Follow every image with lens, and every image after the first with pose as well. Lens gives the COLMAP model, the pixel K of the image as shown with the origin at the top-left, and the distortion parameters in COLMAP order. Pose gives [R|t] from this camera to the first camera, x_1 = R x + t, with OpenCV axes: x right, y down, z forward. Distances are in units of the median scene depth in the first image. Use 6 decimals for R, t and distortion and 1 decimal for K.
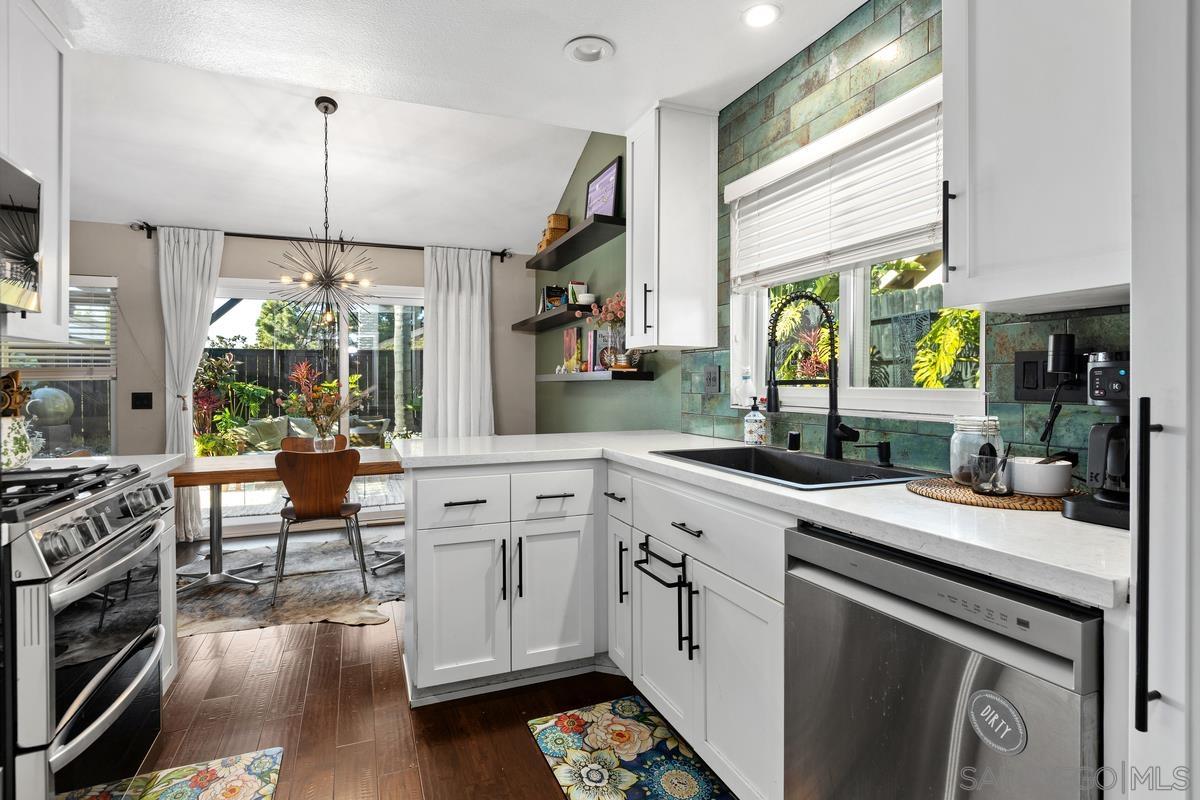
lens RADIAL K [[614.1, 0, 589.0], [0, 614.1, 380.1], [0, 0, 1]] dist [-0.000117, 0.000113]
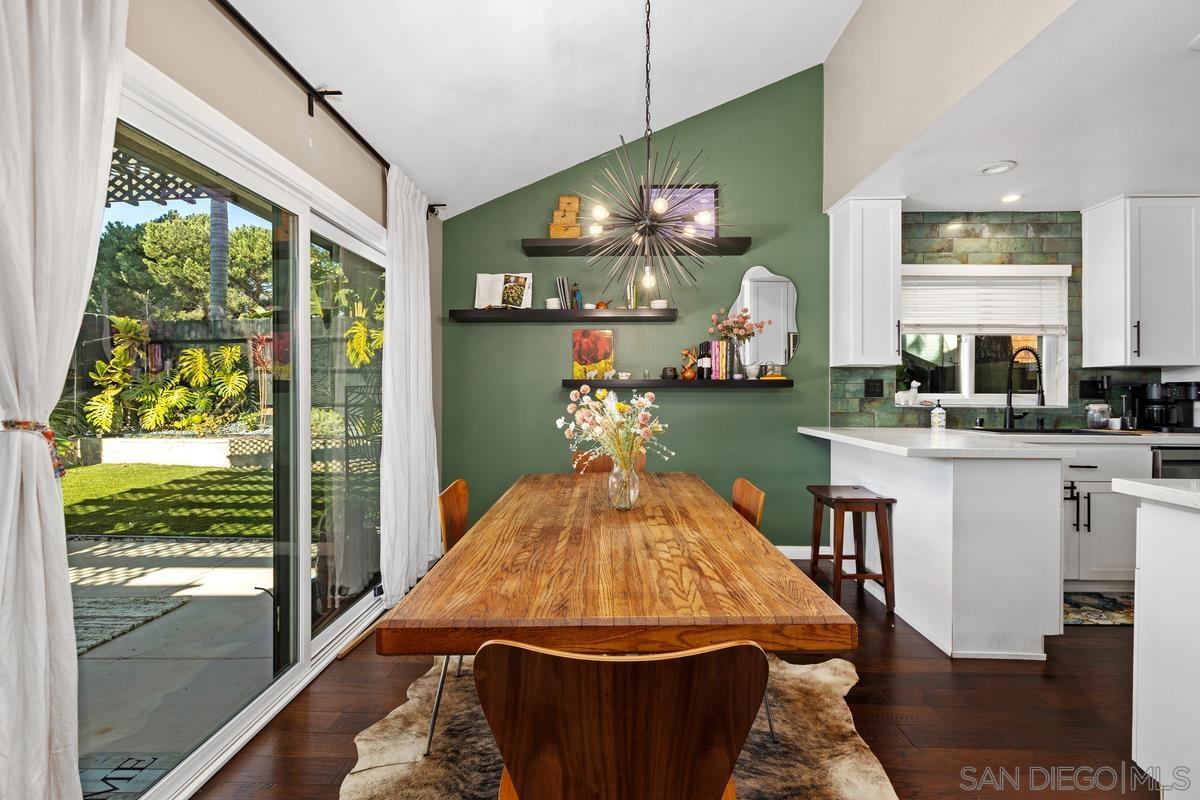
lens RADIAL K [[539.2, 0, 592.5], [0, 539.2, 391.8], [0, 0, 1]] dist [0.001983, -0.002302]
pose [[0.382457, 0.008612, 0.923933, -1.585514], [-0.012391, 0.999914, -0.004191, 0.027338], [-0.923890, -0.009846, 0.382531, 1.408680]]
